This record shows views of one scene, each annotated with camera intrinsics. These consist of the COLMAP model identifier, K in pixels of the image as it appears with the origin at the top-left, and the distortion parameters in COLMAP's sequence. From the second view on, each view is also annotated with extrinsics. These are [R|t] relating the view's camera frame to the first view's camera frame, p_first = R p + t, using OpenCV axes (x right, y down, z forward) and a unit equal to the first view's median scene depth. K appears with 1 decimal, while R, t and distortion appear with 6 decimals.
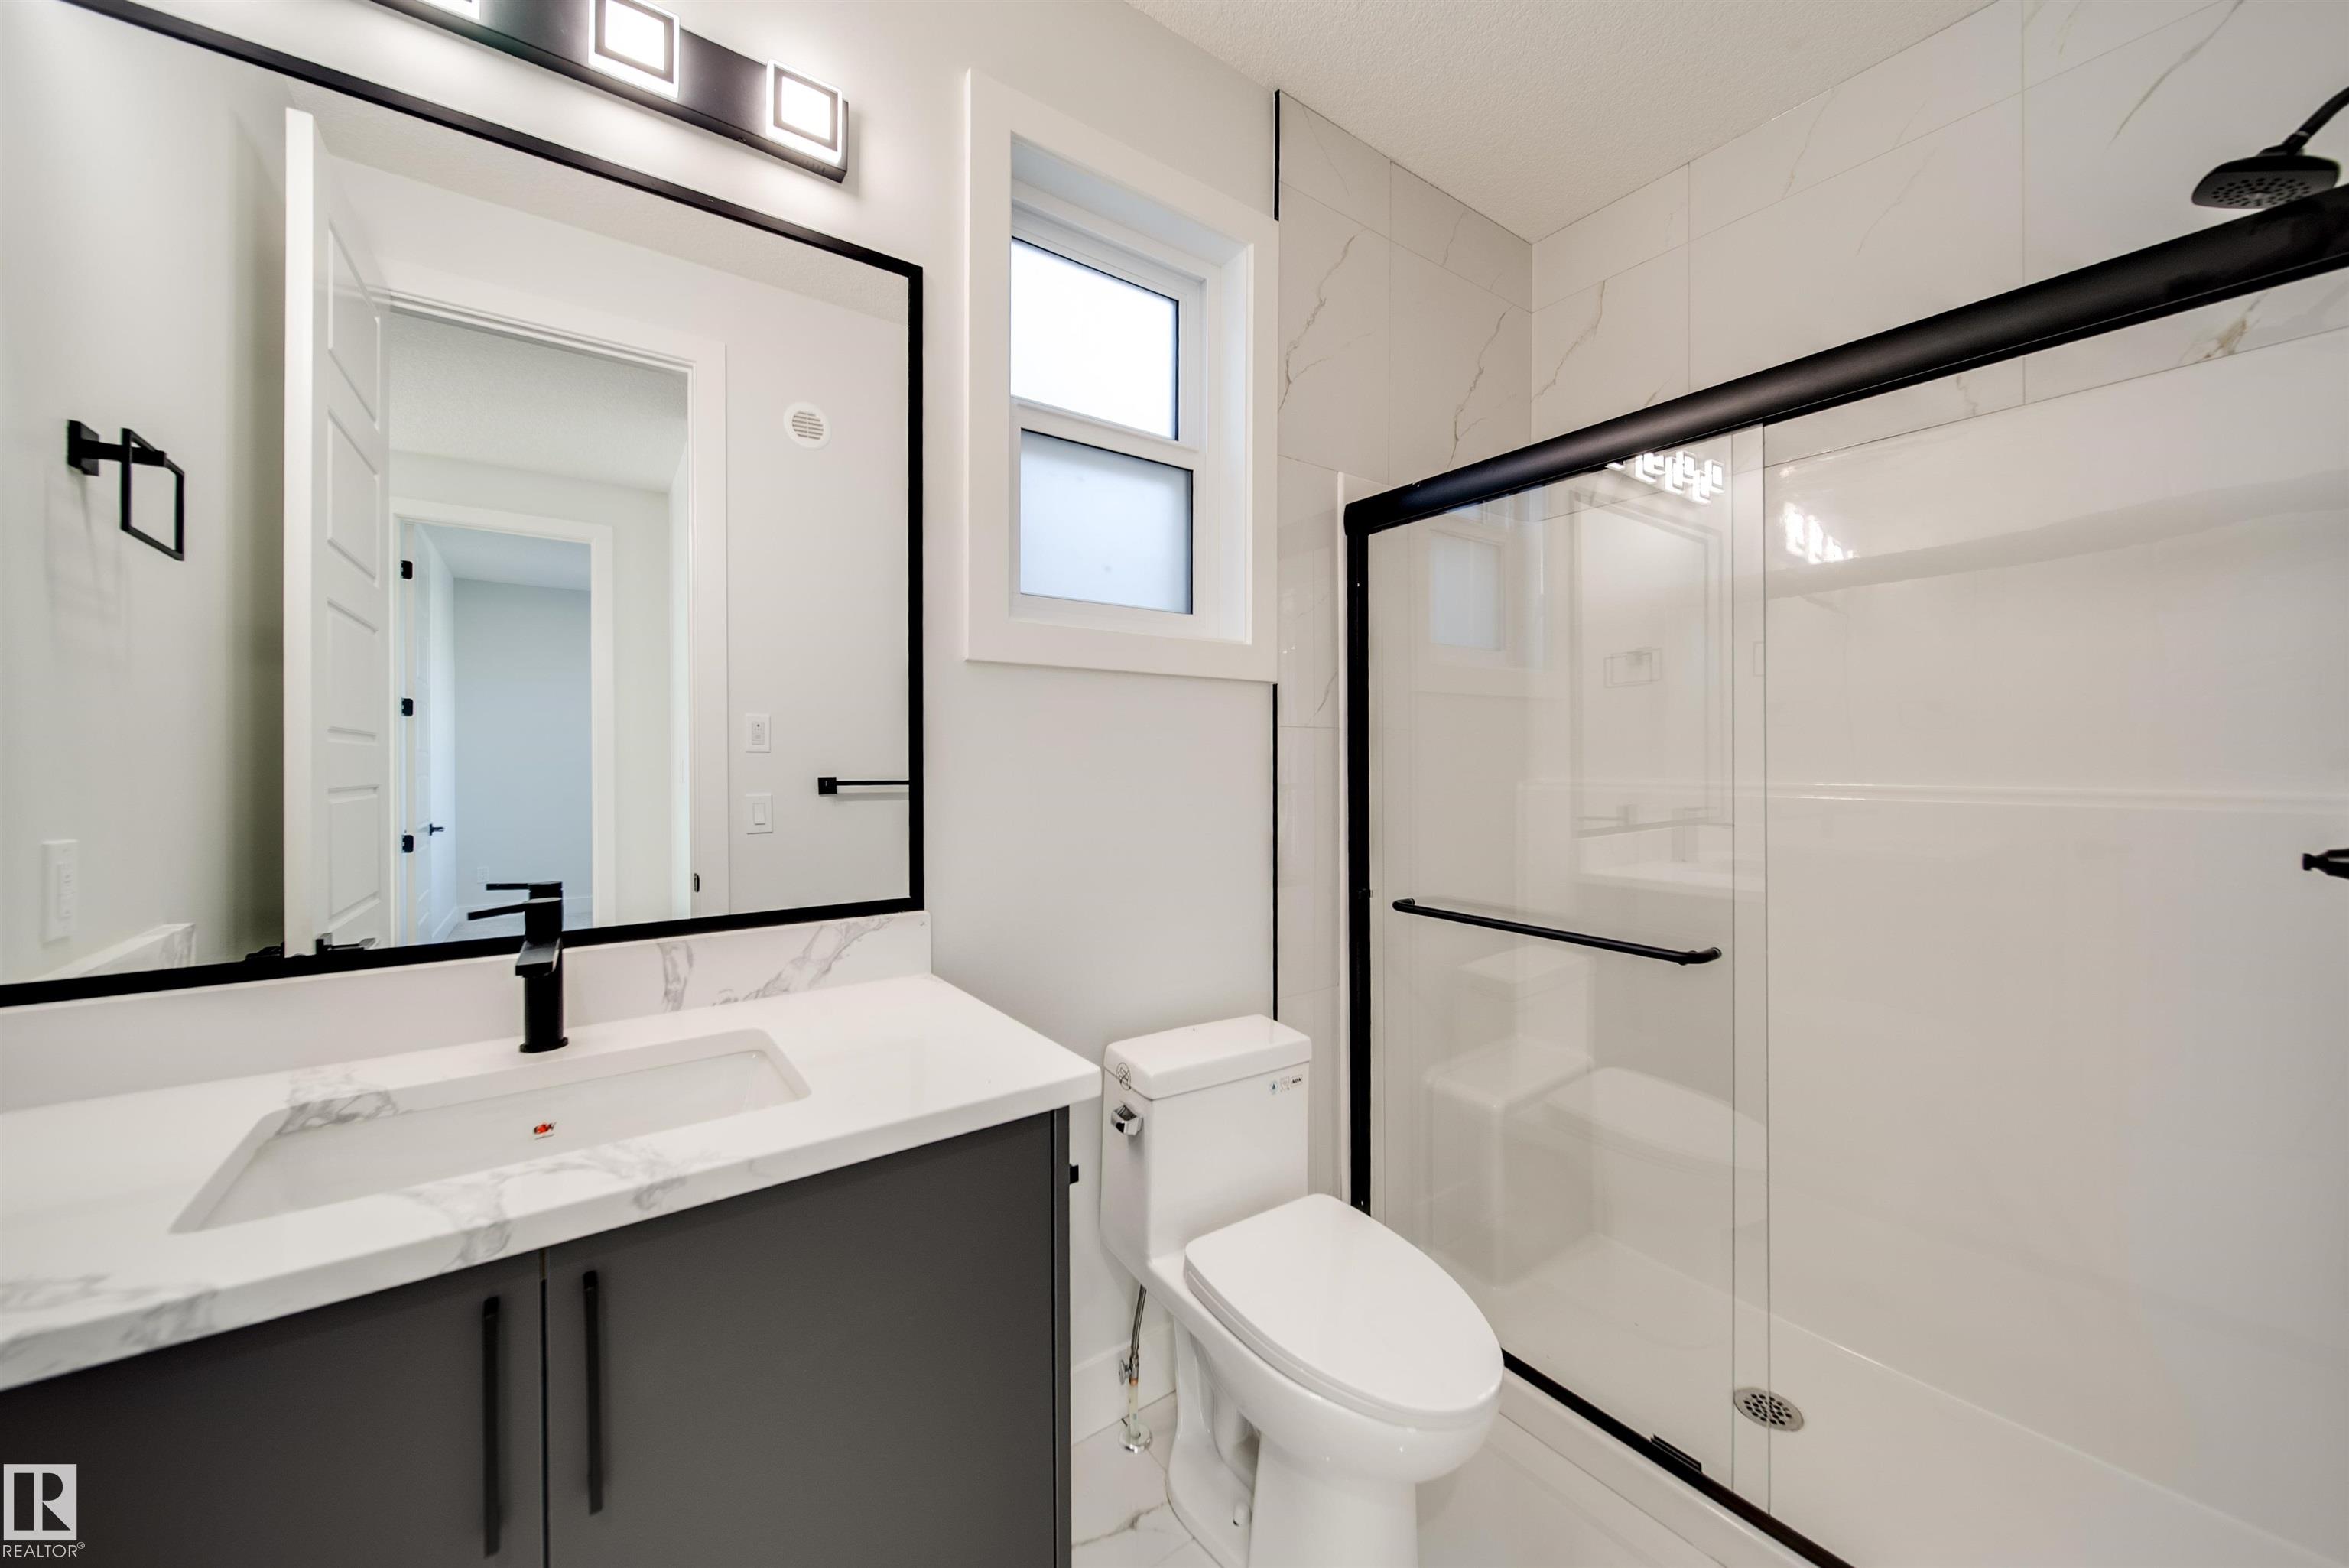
lens RADIAL K [[839.0, 0, 1174.6], [0, 839.0, 756.6], [0, 0, 1]] dist [-0.001838, -0.000092]
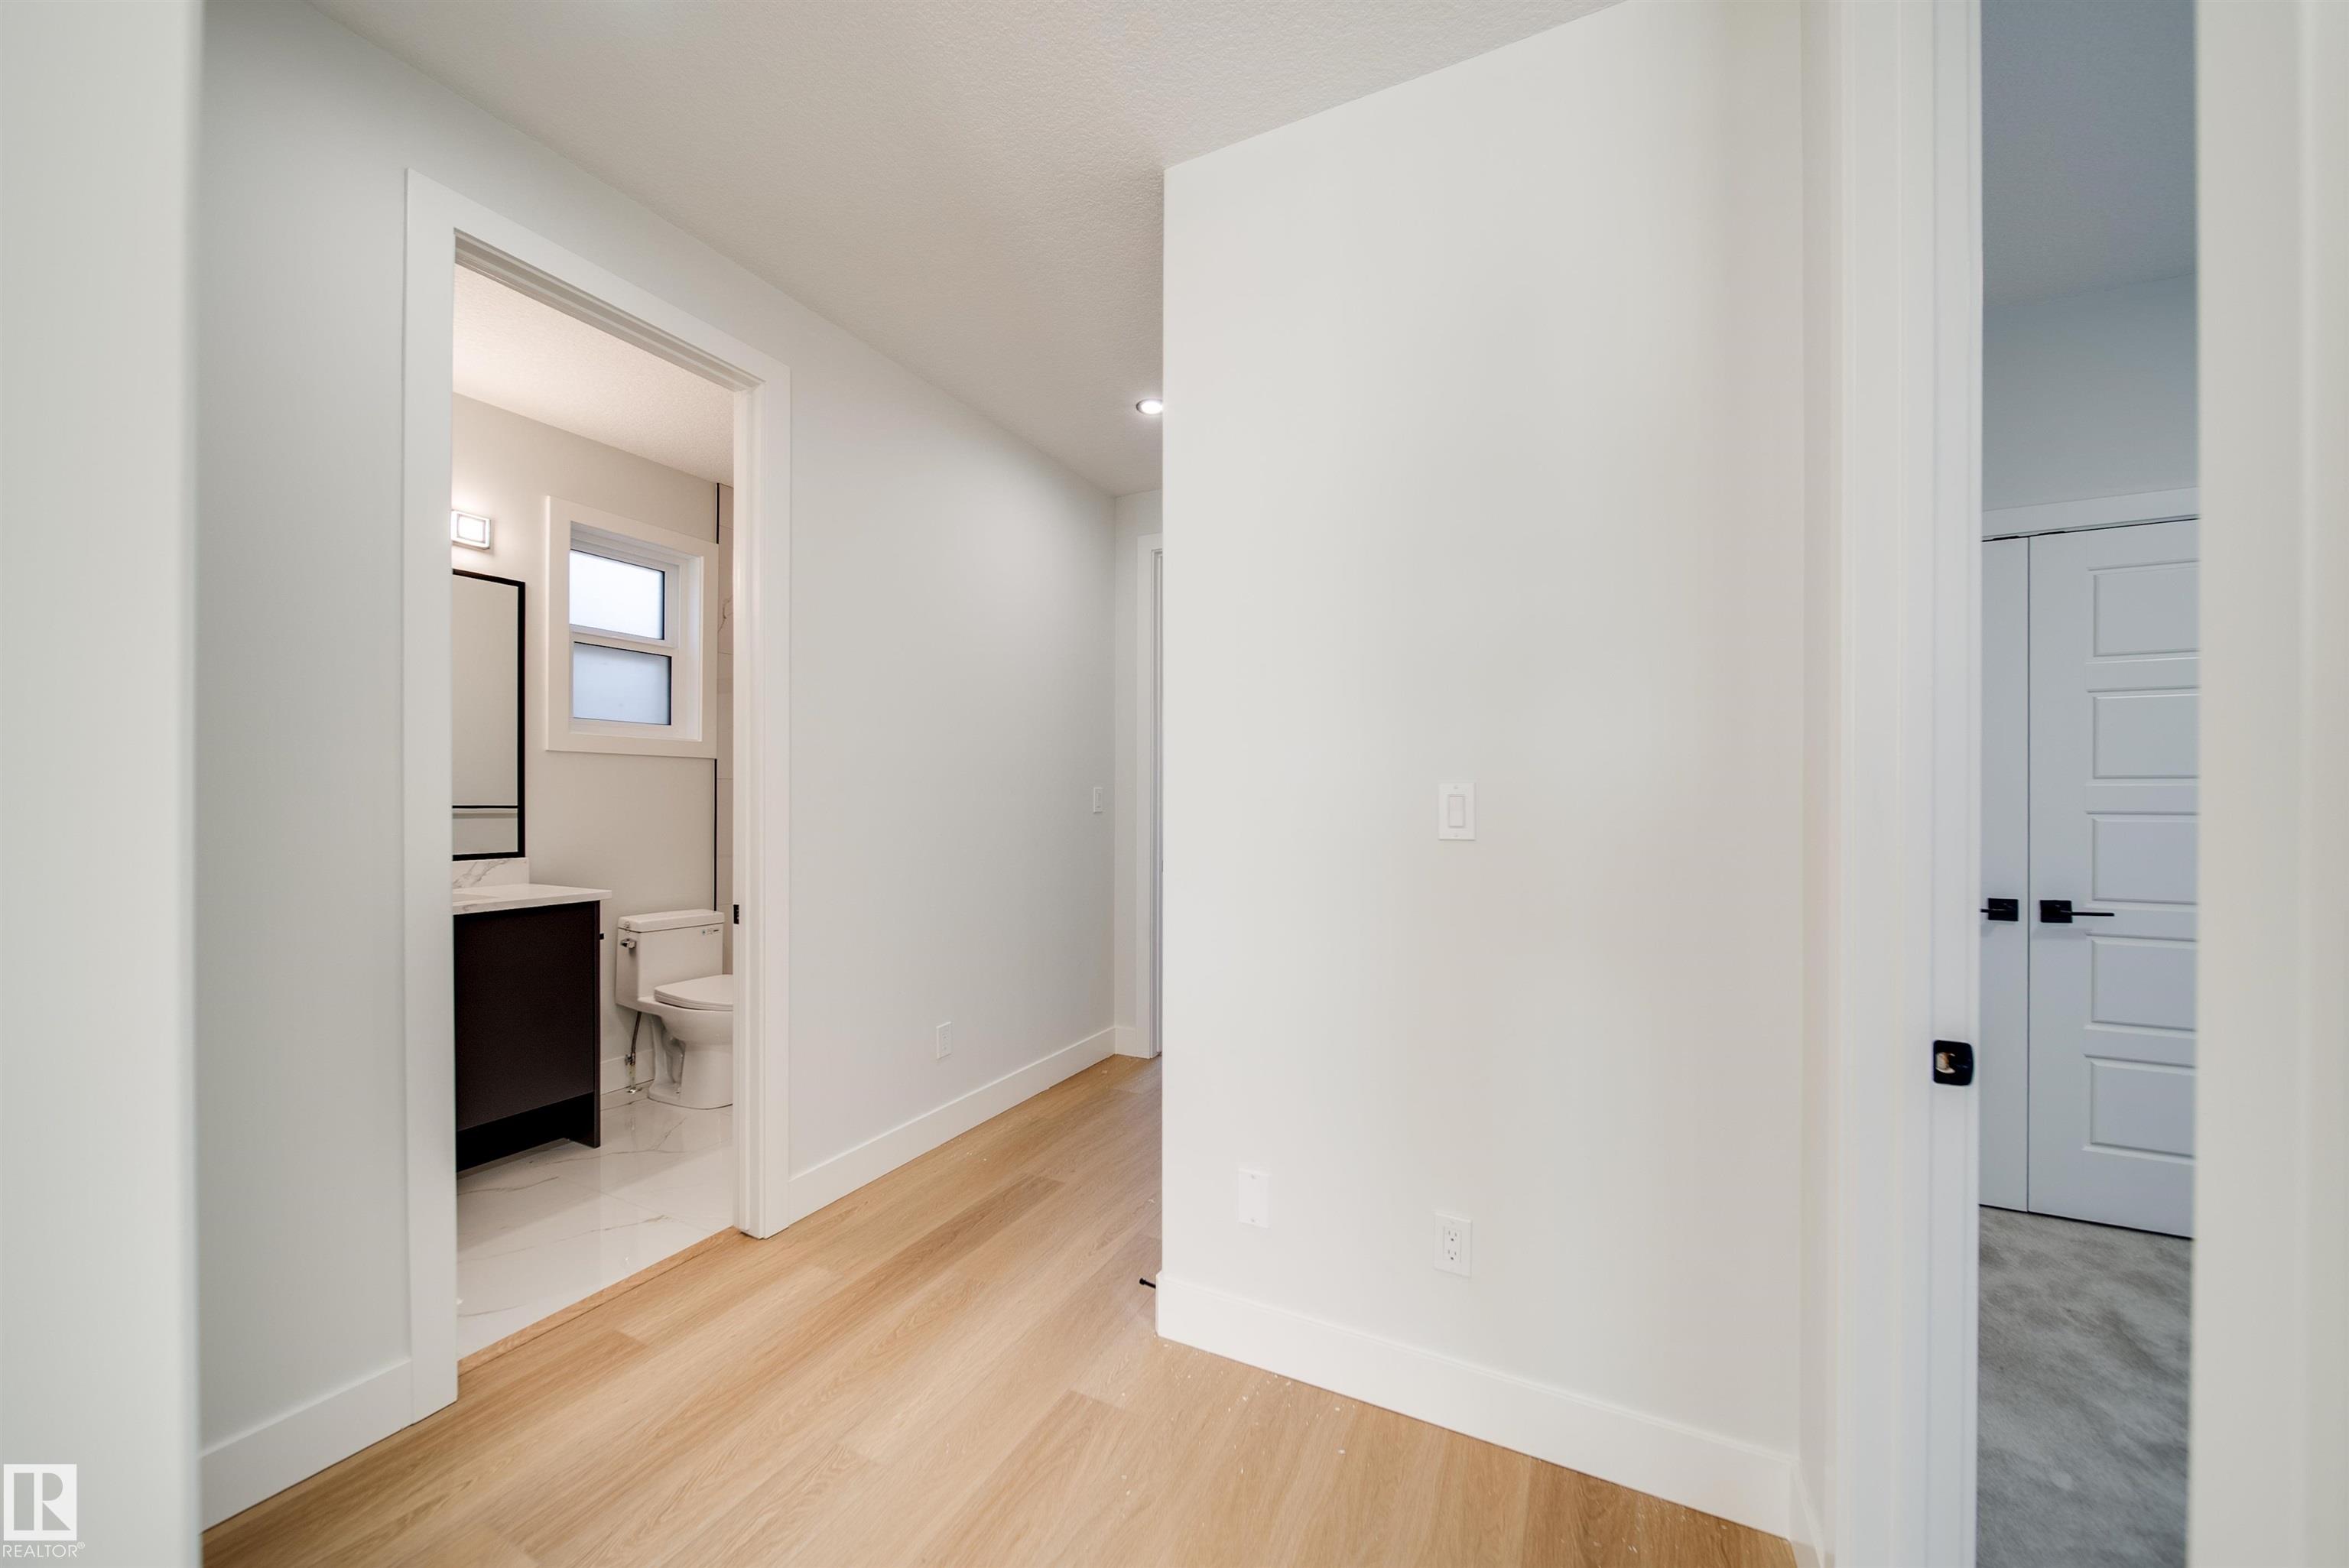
lens RADIAL K [[841.0, 0, 1183.2], [0, 841.0, 791.4], [0, 0, 1]] dist [0.001202, -0.000163]
pose [[0.885383, 0.006048, 0.464824, 0.108229], [-0.006858, 0.999976, 0.000053, -0.006565], [-0.464812, -0.003235, 0.885403, -0.891192]]
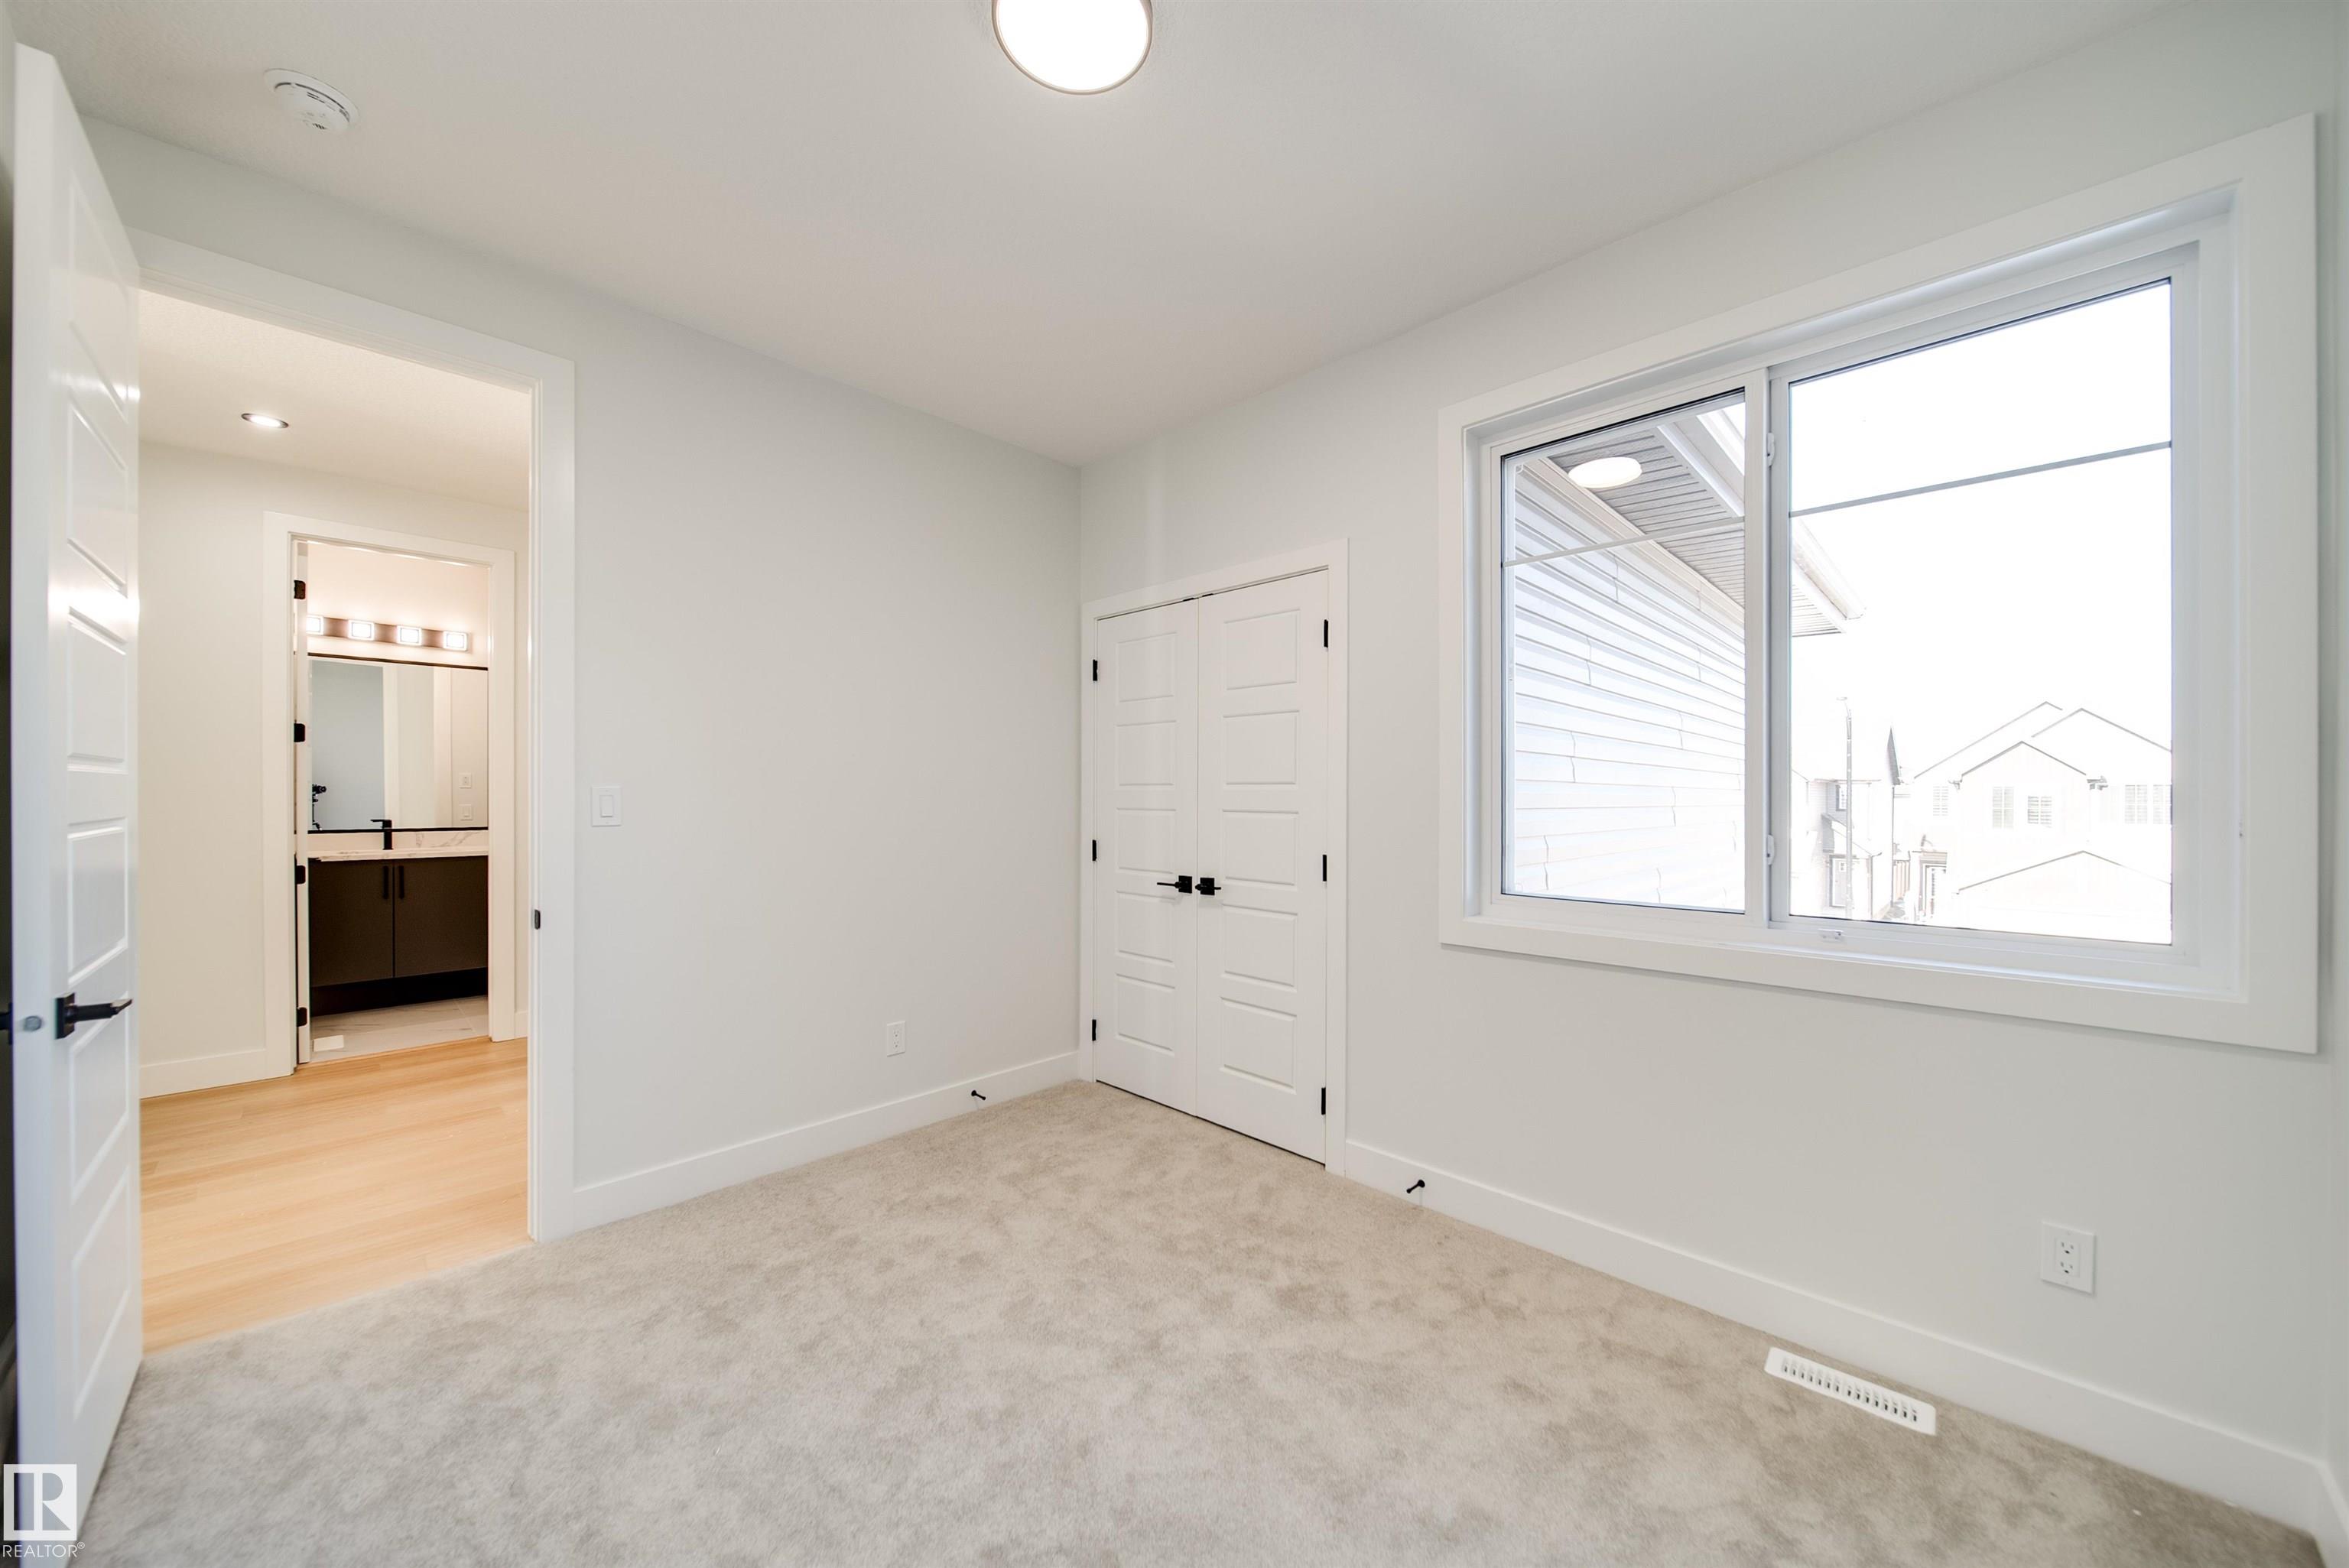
lens RADIAL K [[843.5, 0, 1156.1], [0, 843.5, 794.3], [0, 0, 1]] dist [-0.004828, -0.000751]
pose [[0.986241, 0.012274, 0.164857, 1.007469], [-0.011922, 0.999924, -0.003127, -0.008112], [-0.164883, 0.001118, 0.986312, -1.609841]]
